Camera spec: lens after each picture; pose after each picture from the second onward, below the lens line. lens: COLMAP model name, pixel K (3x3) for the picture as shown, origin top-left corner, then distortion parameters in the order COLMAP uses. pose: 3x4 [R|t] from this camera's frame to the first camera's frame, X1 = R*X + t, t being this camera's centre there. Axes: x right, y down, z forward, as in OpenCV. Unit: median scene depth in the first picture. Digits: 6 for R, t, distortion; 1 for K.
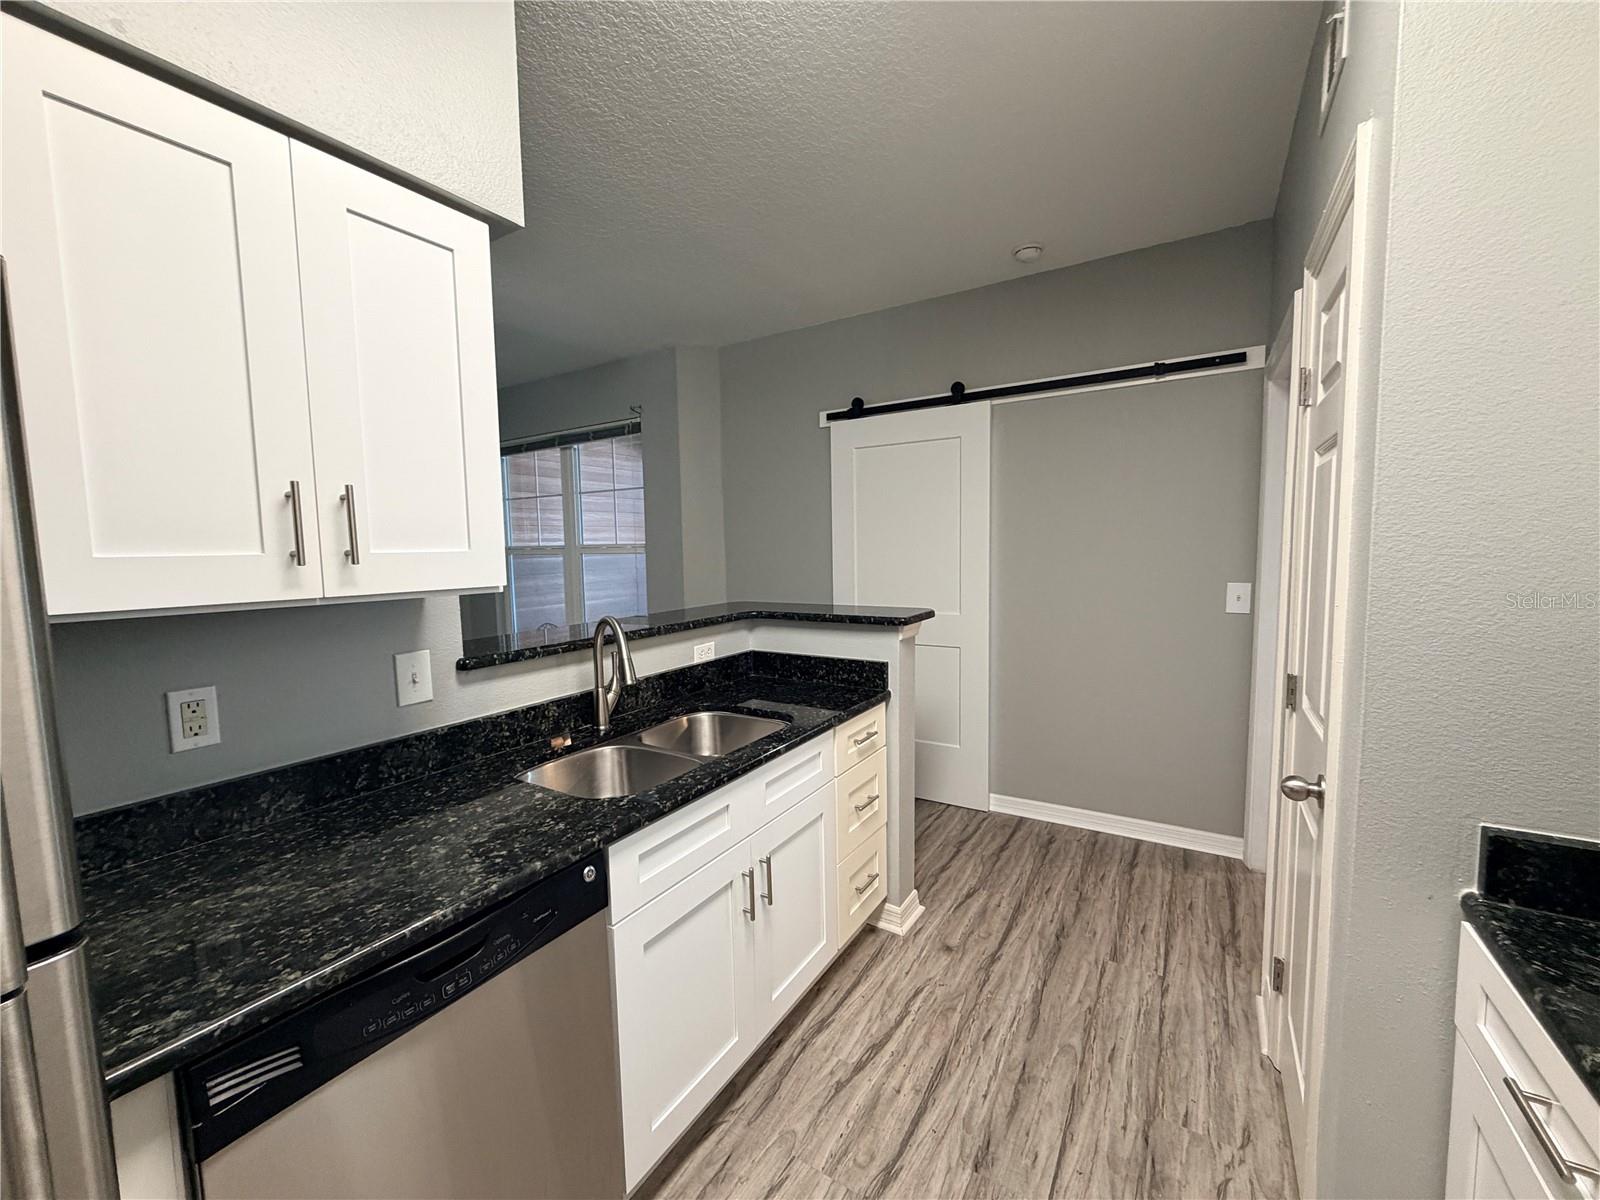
lens RADIAL K [[635.8, 0, 798.0], [0, 635.8, 601.8], [0, 0, 1]] dist [-0.001007, 0.000547]
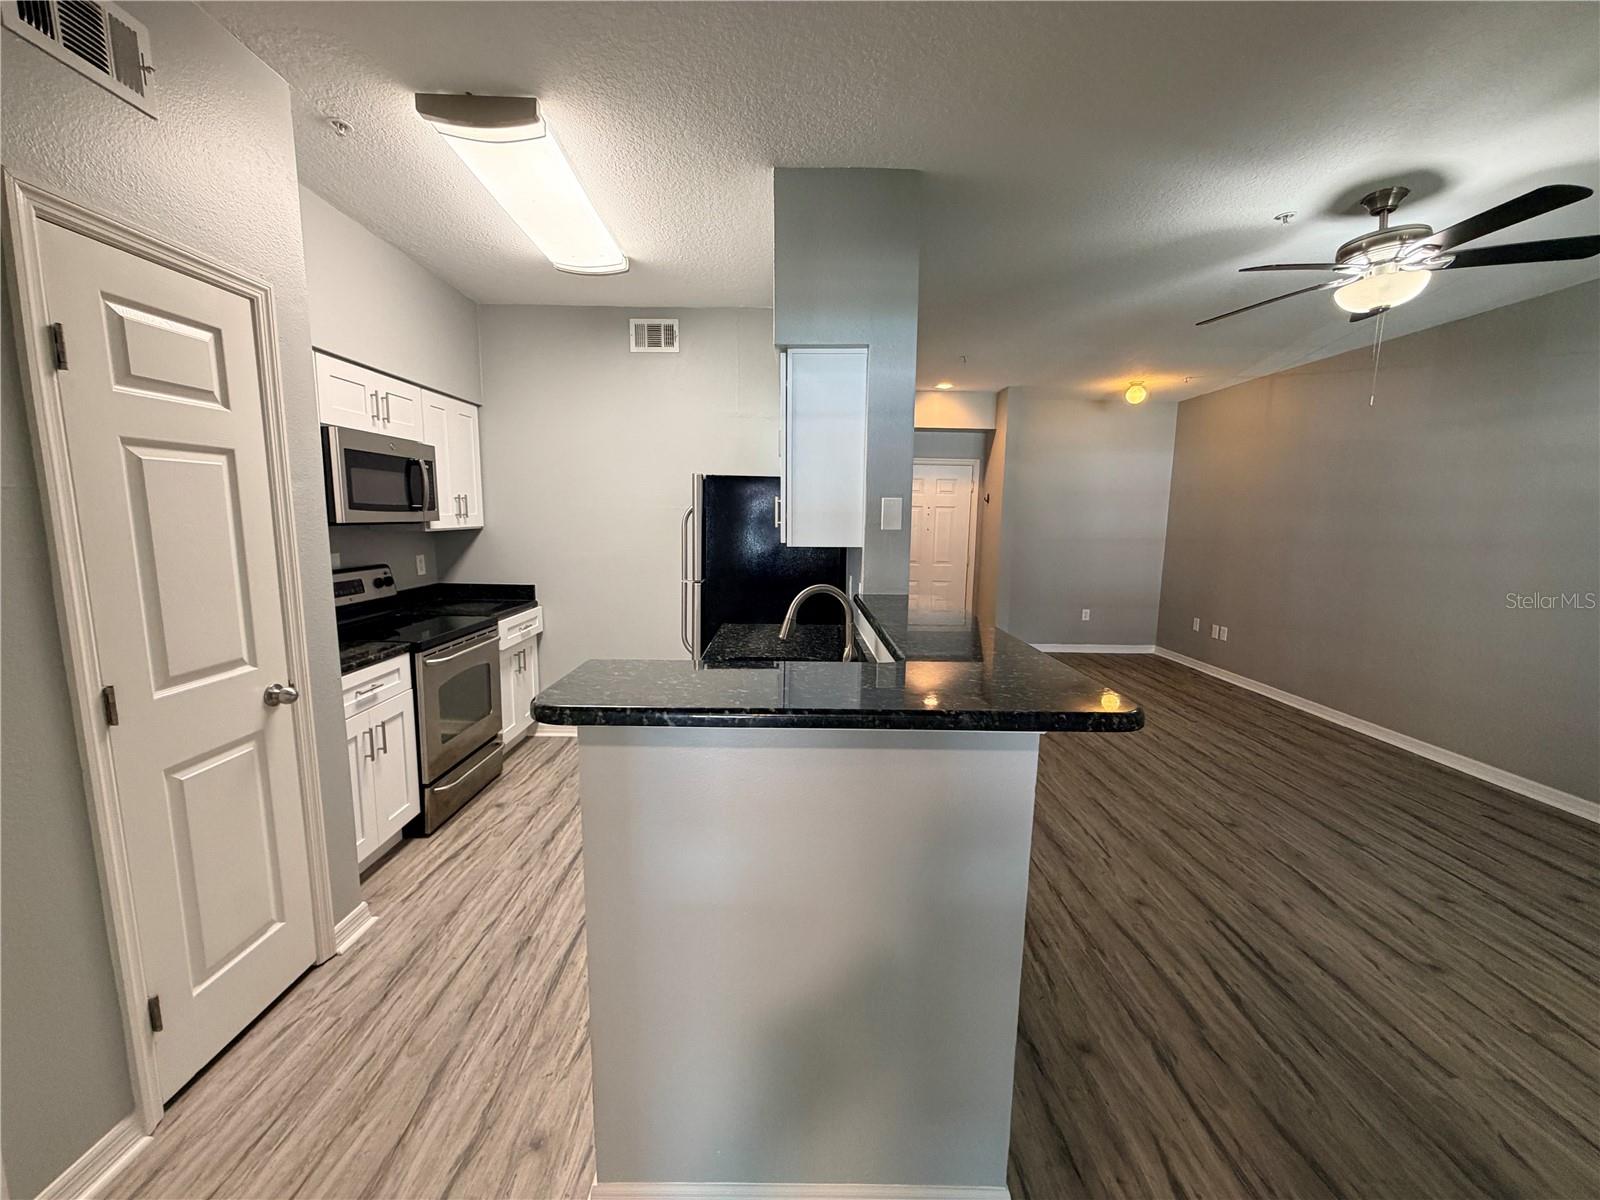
lens RADIAL K [[635.8, 0, 797.0], [0, 635.8, 601.5], [0, 0, 1]] dist [-0.001007, 0.000547]
pose [[-0.842178, 0.083472, -0.532699, 0.449653], [-0.043459, 0.974222, 0.221365, -0.237710], [0.537445, 0.209579, -0.816841, 2.246258]]
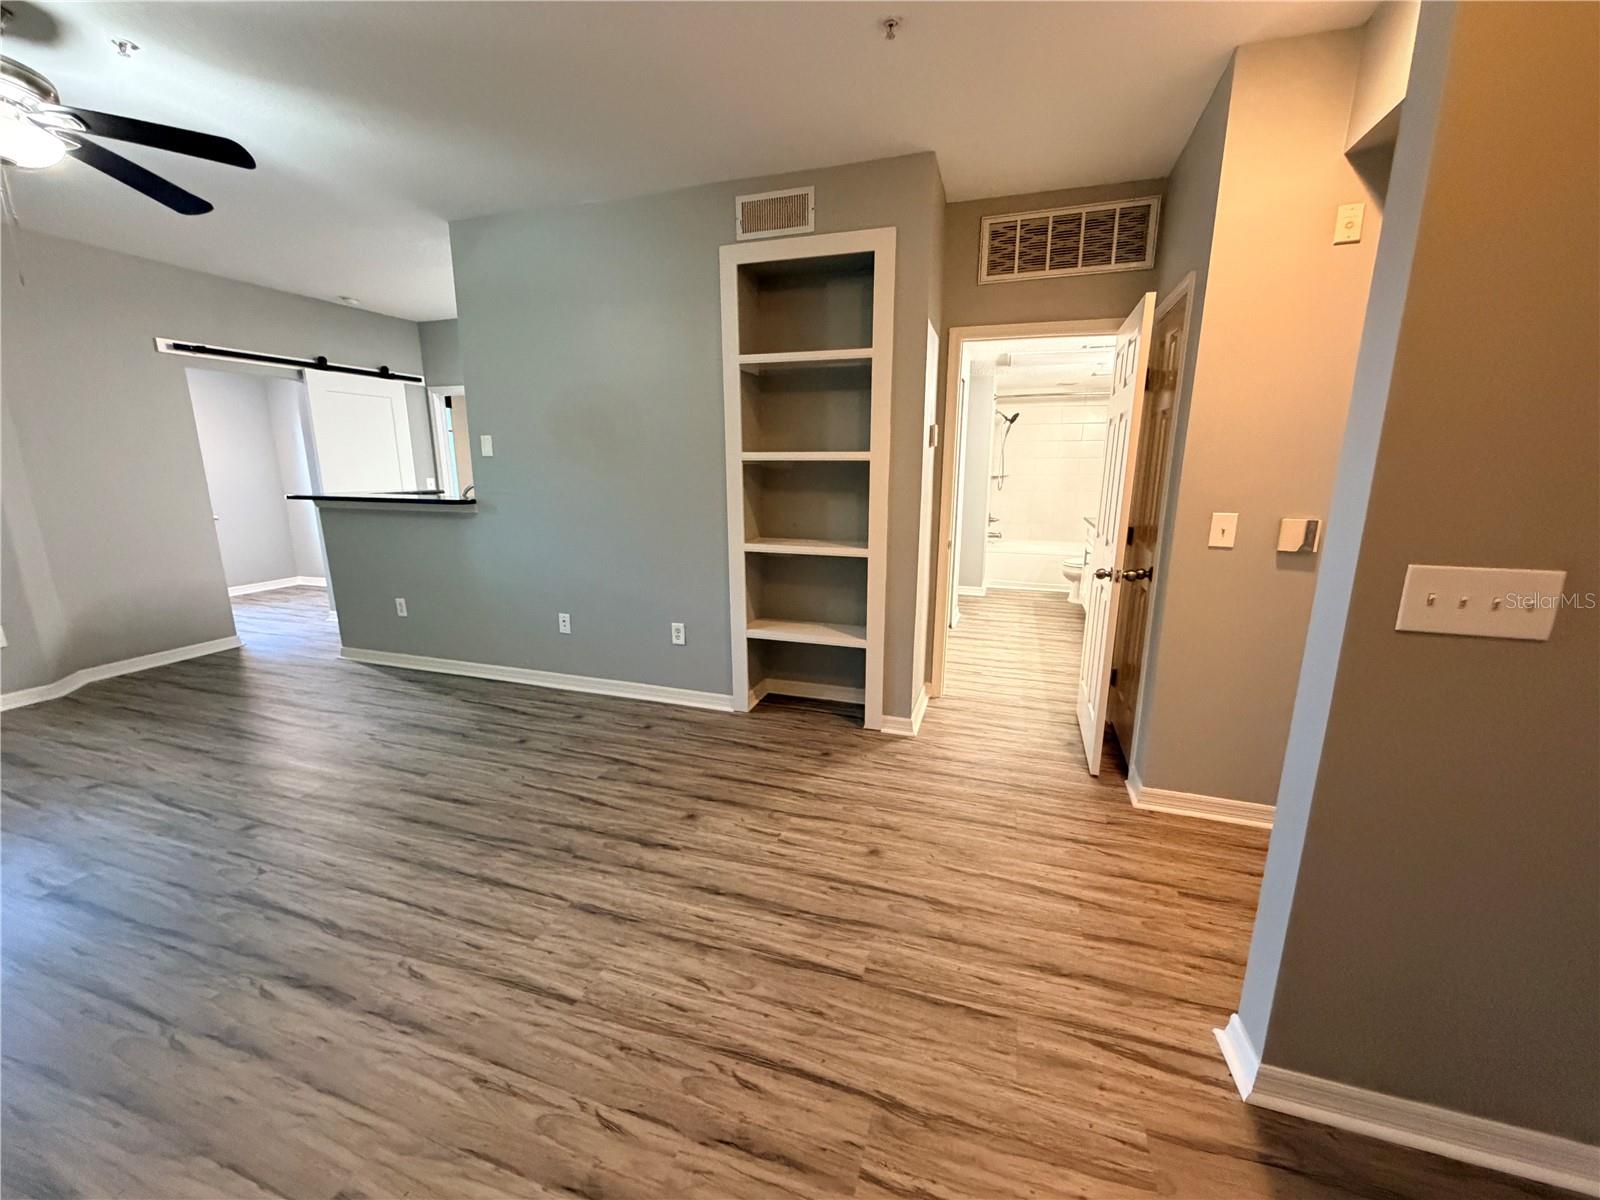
lens RADIAL K [[635.8, 0, 798.4], [0, 635.8, 602.6], [0, 0, 1]] dist [-0.001007, 0.000547]
pose [[-0.240558, -0.188495, 0.952156, -3.403964], [0.089429, 0.972486, 0.215114, 0.060012], [-0.966506, 0.136898, -0.217082, 0.454033]]
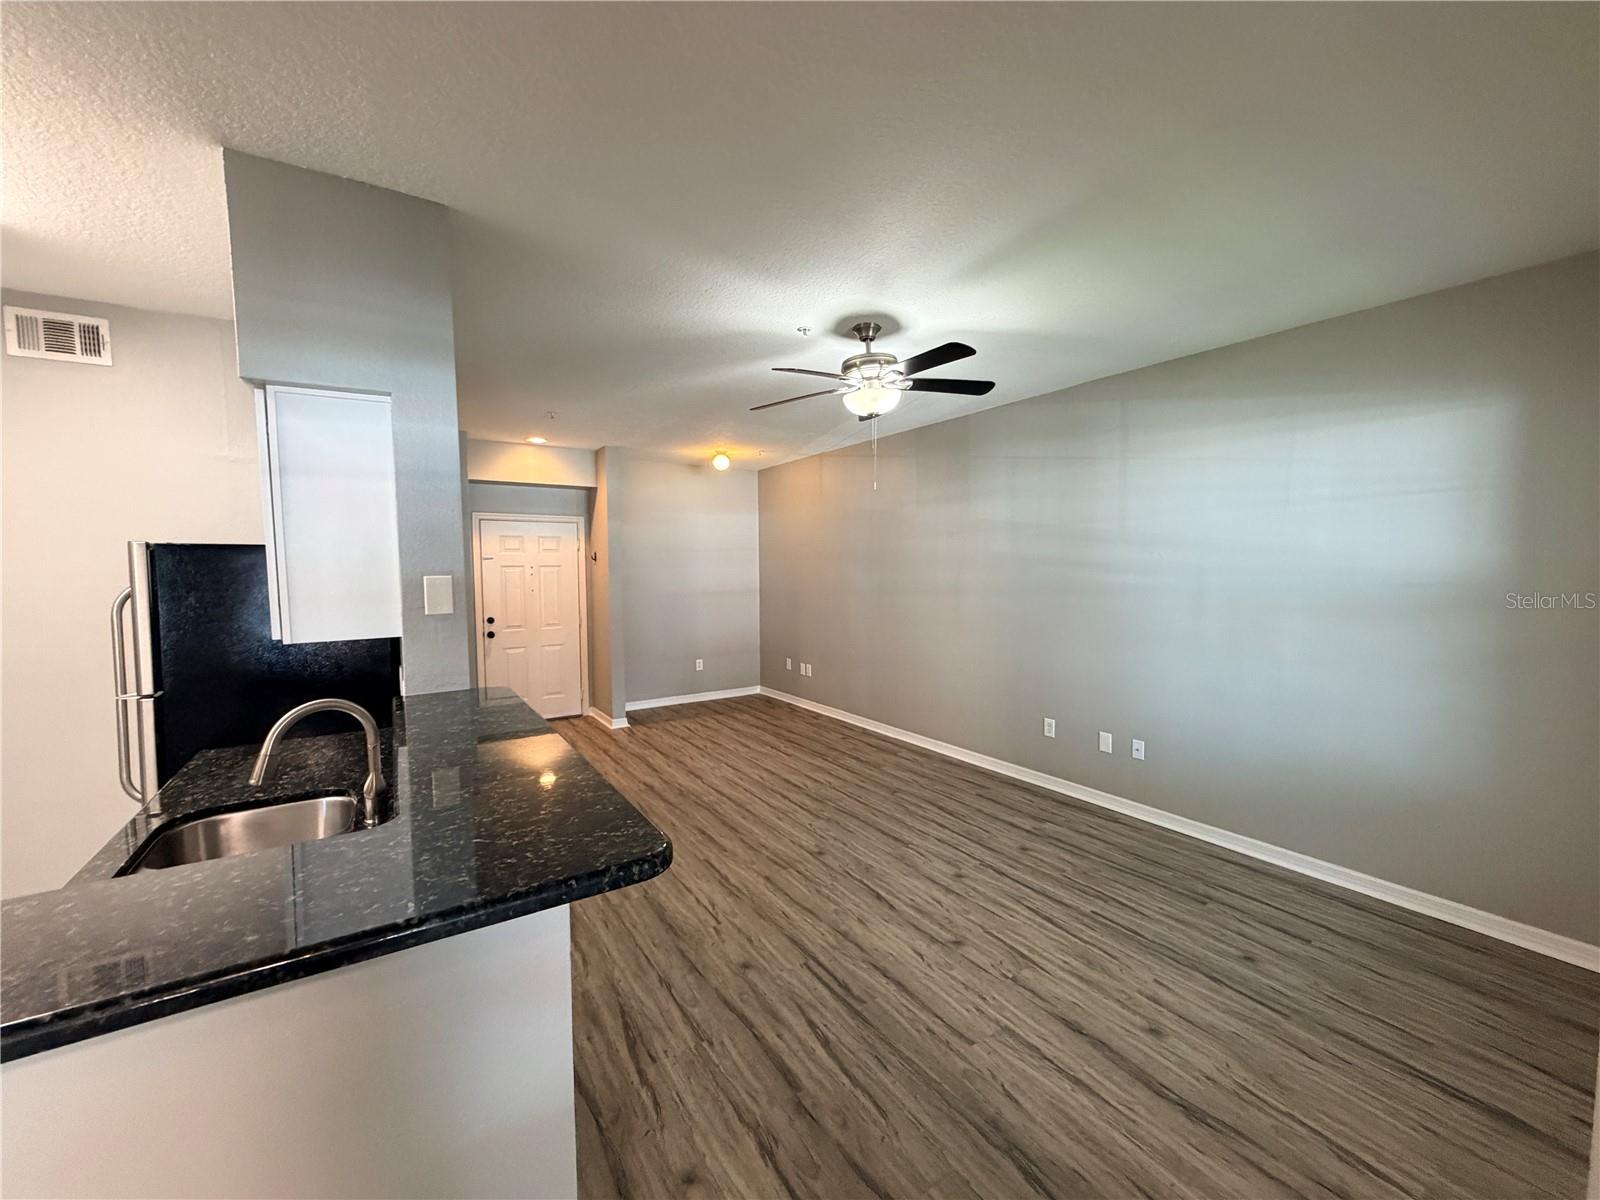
lens RADIAL K [[635.8, 0, 797.5], [0, 635.8, 602.3], [0, 0, 1]] dist [-0.001007, 0.000547]
pose [[-0.420807, 0.079408, -0.903668, 0.267933], [-0.062754, 0.991227, 0.116324, -0.294790], [0.904977, 0.105659, -0.412132, 2.249266]]
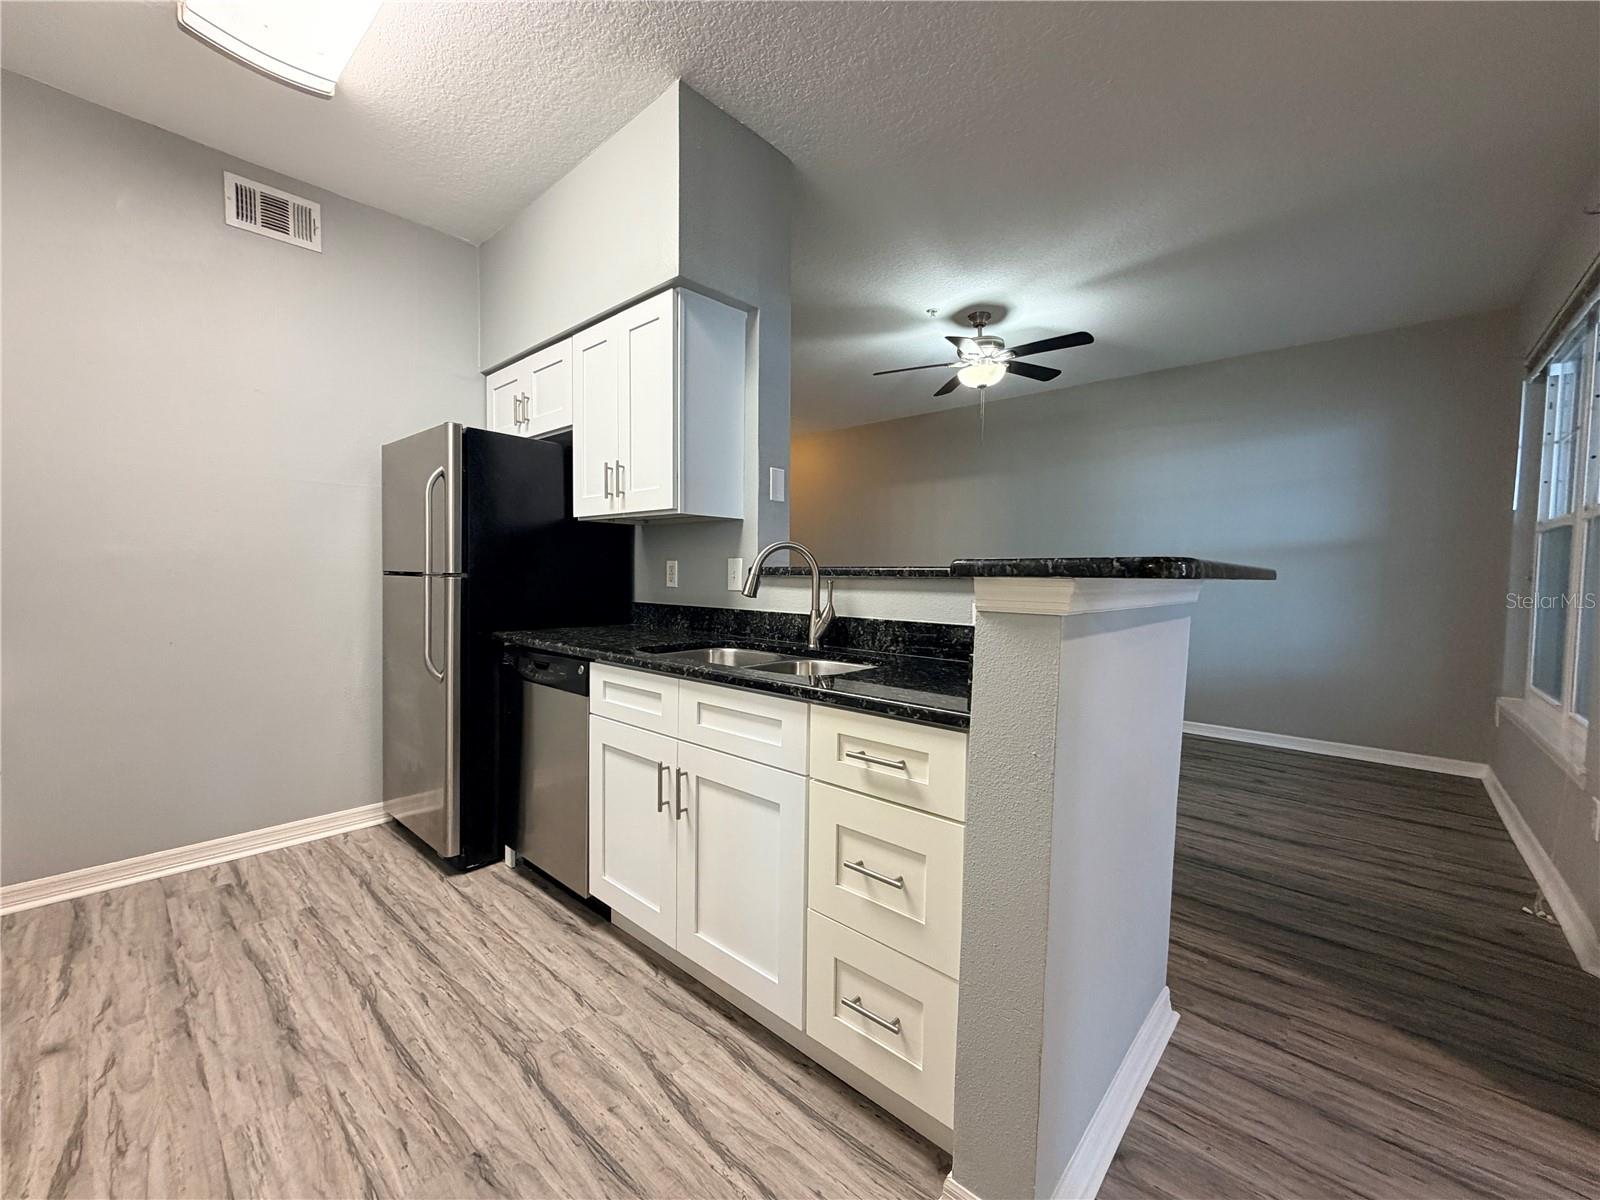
lens RADIAL K [[635.8, 0, 797.0], [0, 635.8, 602.2], [0, 0, 1]] dist [-0.001007, 0.000547]
pose [[-0.171573, 0.062332, -0.983198, 0.927633], [-0.097093, 0.992068, 0.079837, 0.043717], [0.980375, 0.109160, -0.164160, 1.375244]]
